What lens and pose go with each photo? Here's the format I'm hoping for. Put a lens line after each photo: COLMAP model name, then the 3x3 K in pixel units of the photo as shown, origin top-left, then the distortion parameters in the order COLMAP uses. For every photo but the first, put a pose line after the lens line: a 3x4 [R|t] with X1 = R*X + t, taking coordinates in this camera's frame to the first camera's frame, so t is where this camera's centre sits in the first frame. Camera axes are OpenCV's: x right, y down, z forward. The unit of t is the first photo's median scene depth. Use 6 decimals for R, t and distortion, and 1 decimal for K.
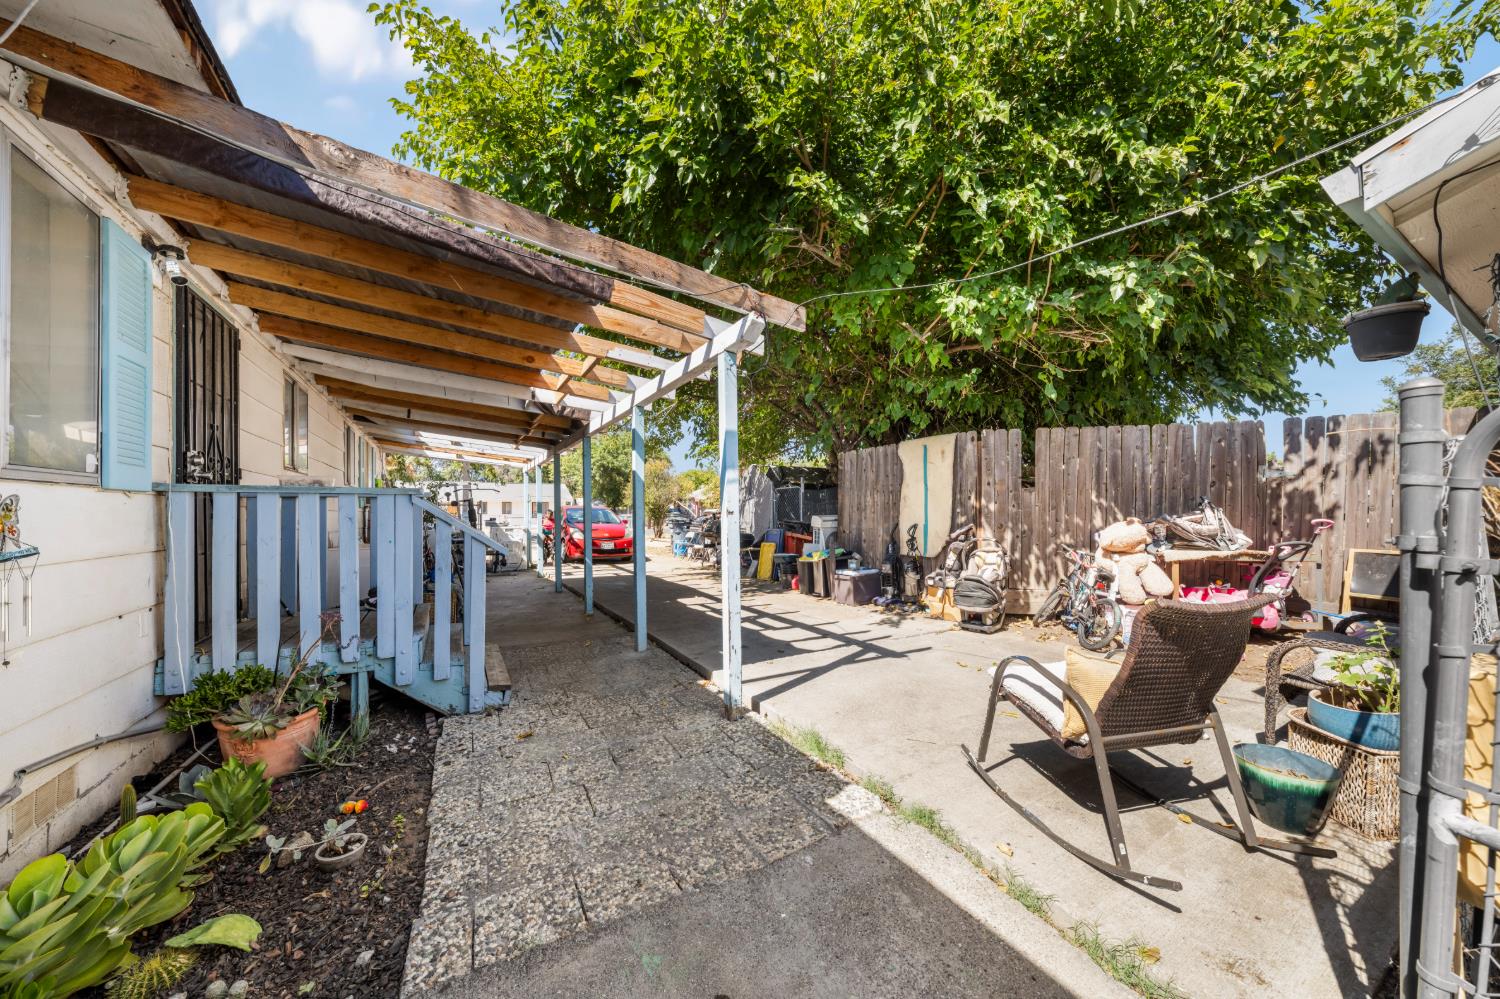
lens RADIAL K [[517.9, 0, 751.1], [0, 517.9, 509.7], [0, 0, 1]] dist [0.000786, 0.000029]
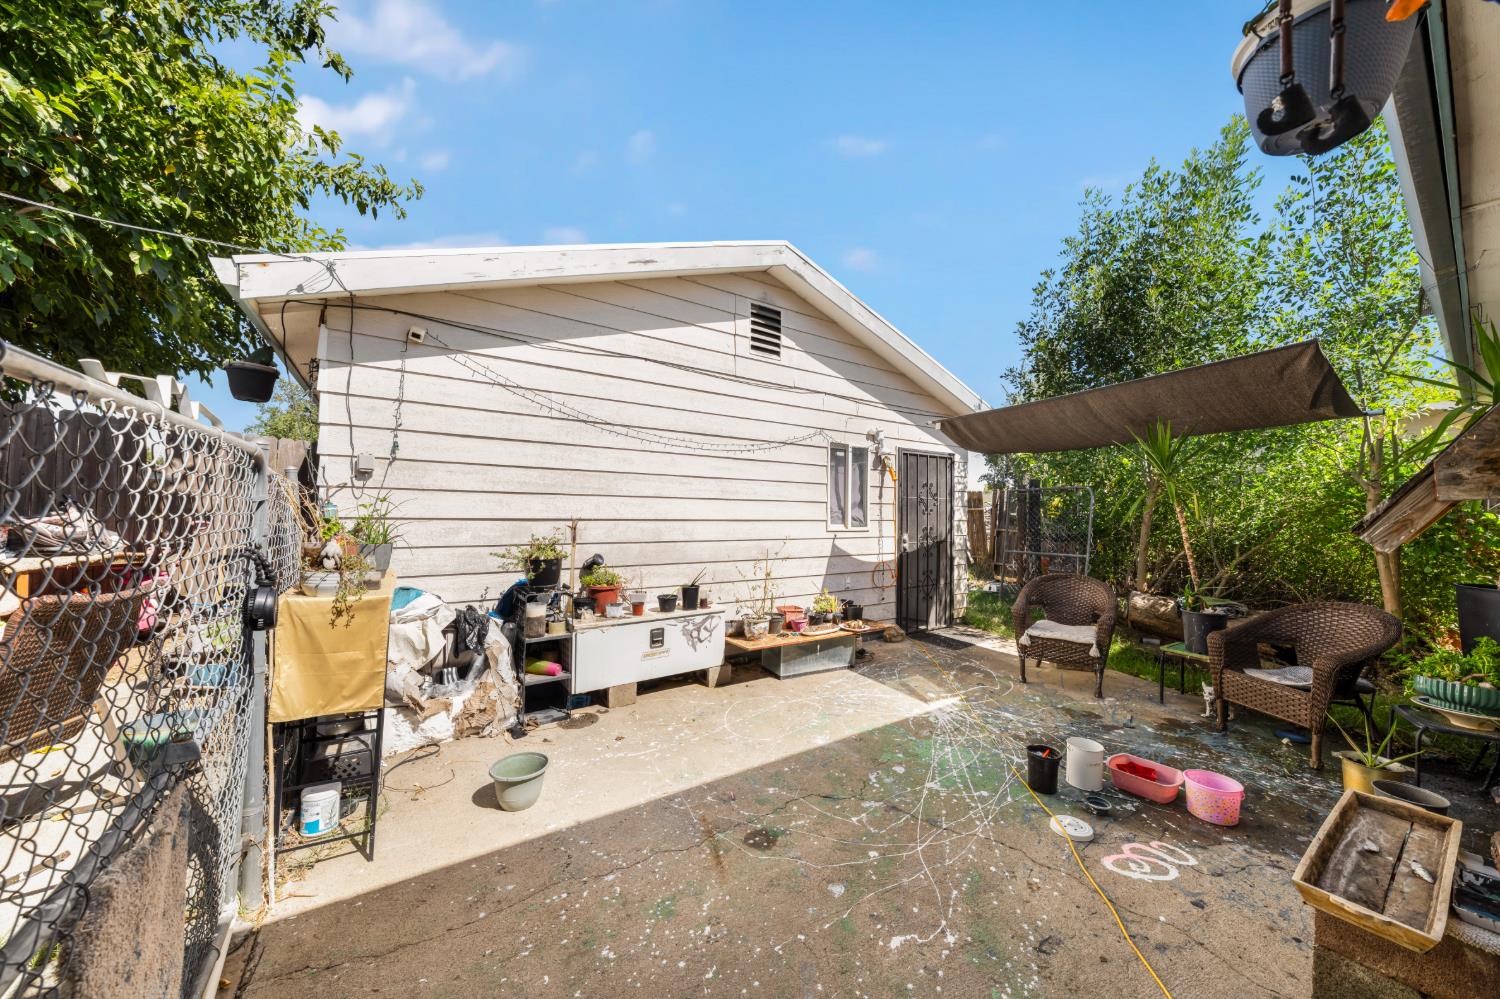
lens RADIAL K [[517.9, 0, 753.0], [0, 517.9, 511.8], [0, 0, 1]] dist [0.000786, 0.000029]
pose [[-0.084434, 0.014438, 0.996324, -0.145621], [-0.011742, 0.999811, -0.015484, 0.004056], [-0.996360, -0.013006, -0.084248, -0.121821]]
